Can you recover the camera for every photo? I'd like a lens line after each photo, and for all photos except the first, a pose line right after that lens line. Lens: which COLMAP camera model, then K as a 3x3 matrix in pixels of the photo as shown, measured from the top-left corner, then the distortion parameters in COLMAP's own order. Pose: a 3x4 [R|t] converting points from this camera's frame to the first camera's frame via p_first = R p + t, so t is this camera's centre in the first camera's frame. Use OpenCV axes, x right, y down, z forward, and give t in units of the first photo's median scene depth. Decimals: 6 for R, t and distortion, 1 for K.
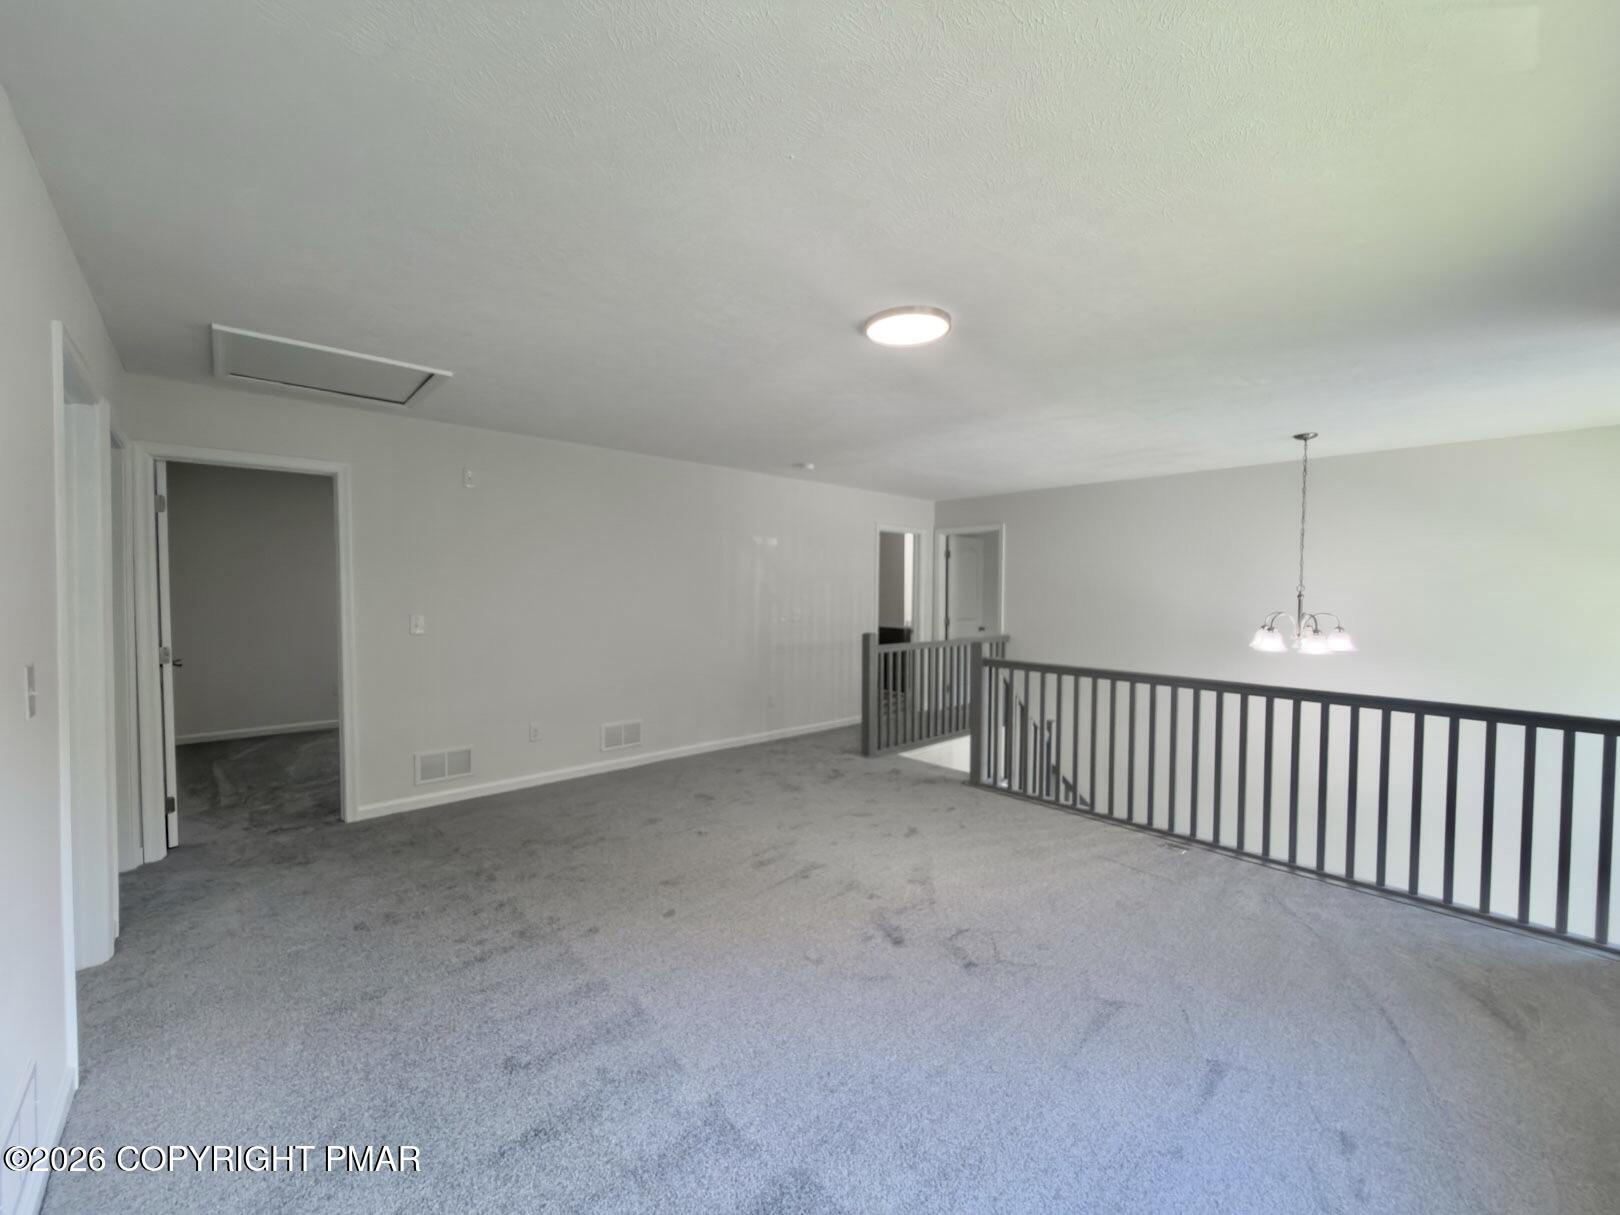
lens RADIAL K [[647.3, 0, 811.3], [0, 647.3, 611.5], [0, 0, 1]] dist [-0.000483, -0.000095]
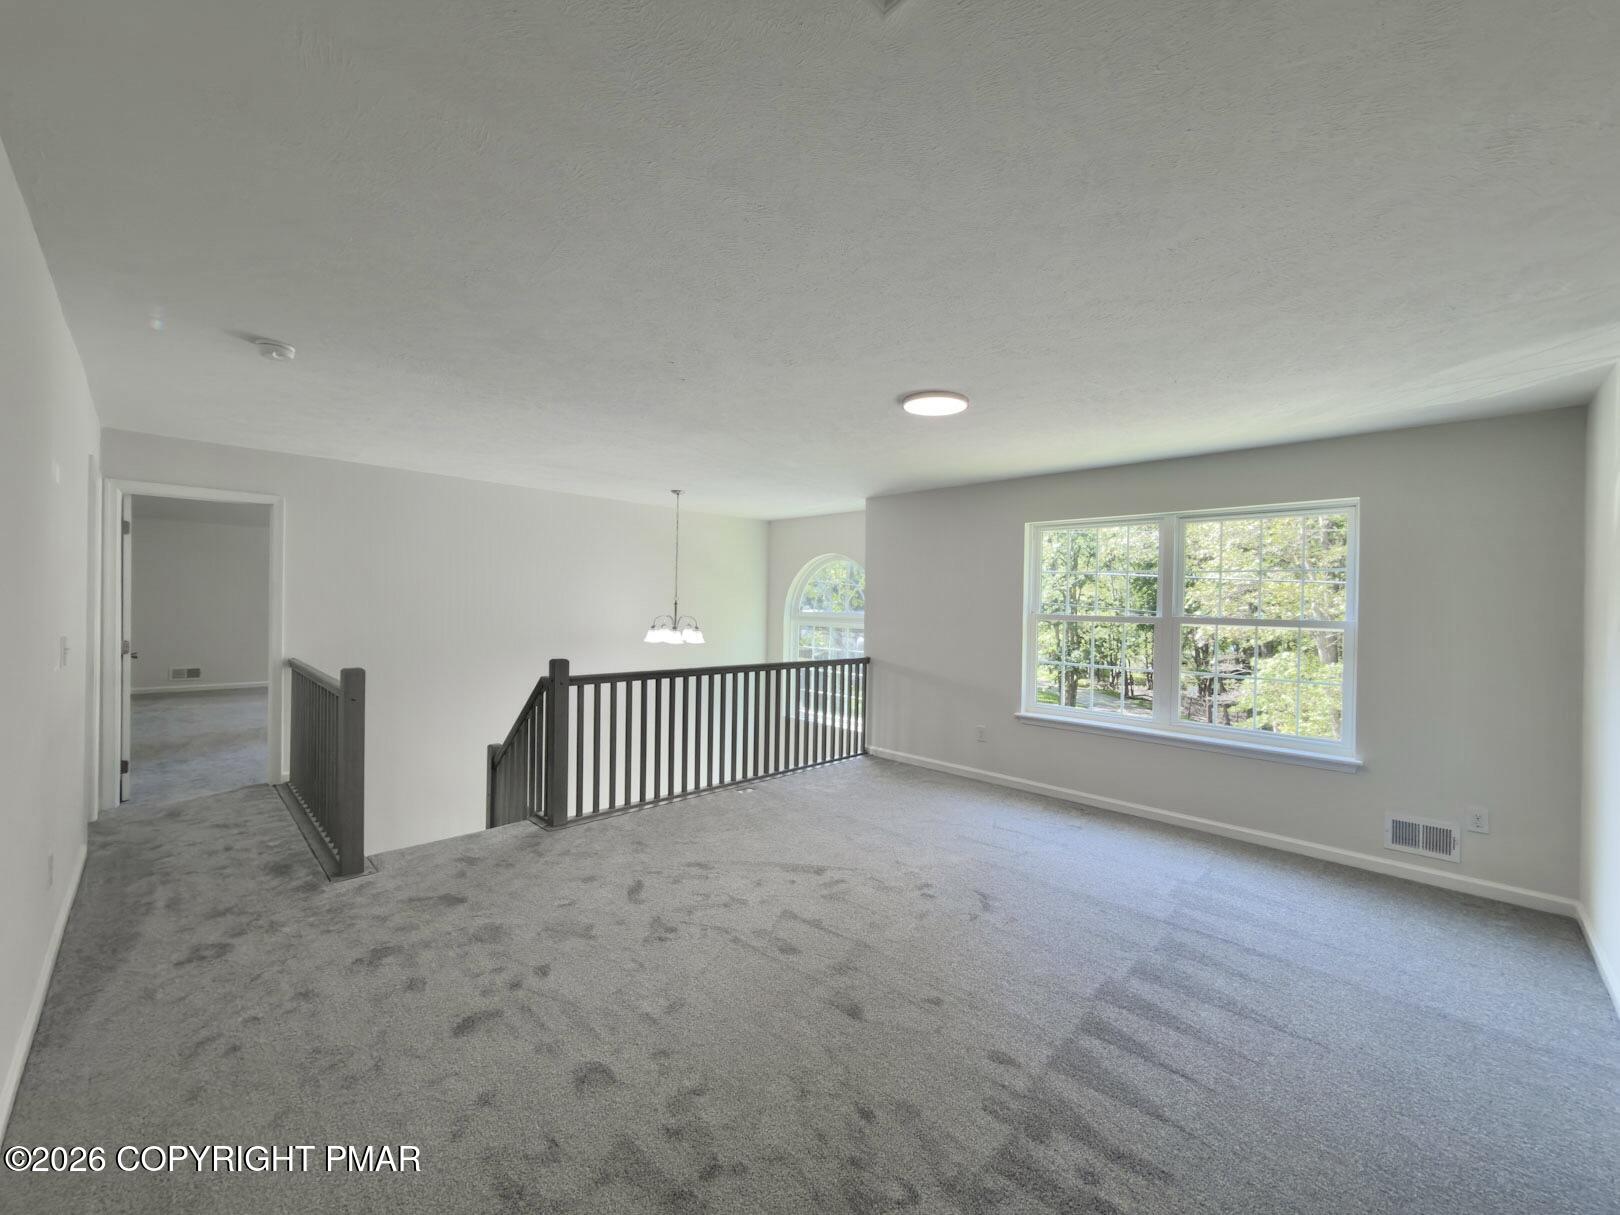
lens RADIAL K [[647.3, 0, 810.8], [0, 647.3, 604.1], [0, 0, 1]] dist [-0.000483, -0.000095]
pose [[-0.051361, -0.006339, 0.998660, -0.672887], [0.015439, 0.999855, 0.007141, -0.029078], [-0.998561, 0.015785, -0.051256, 0.777267]]
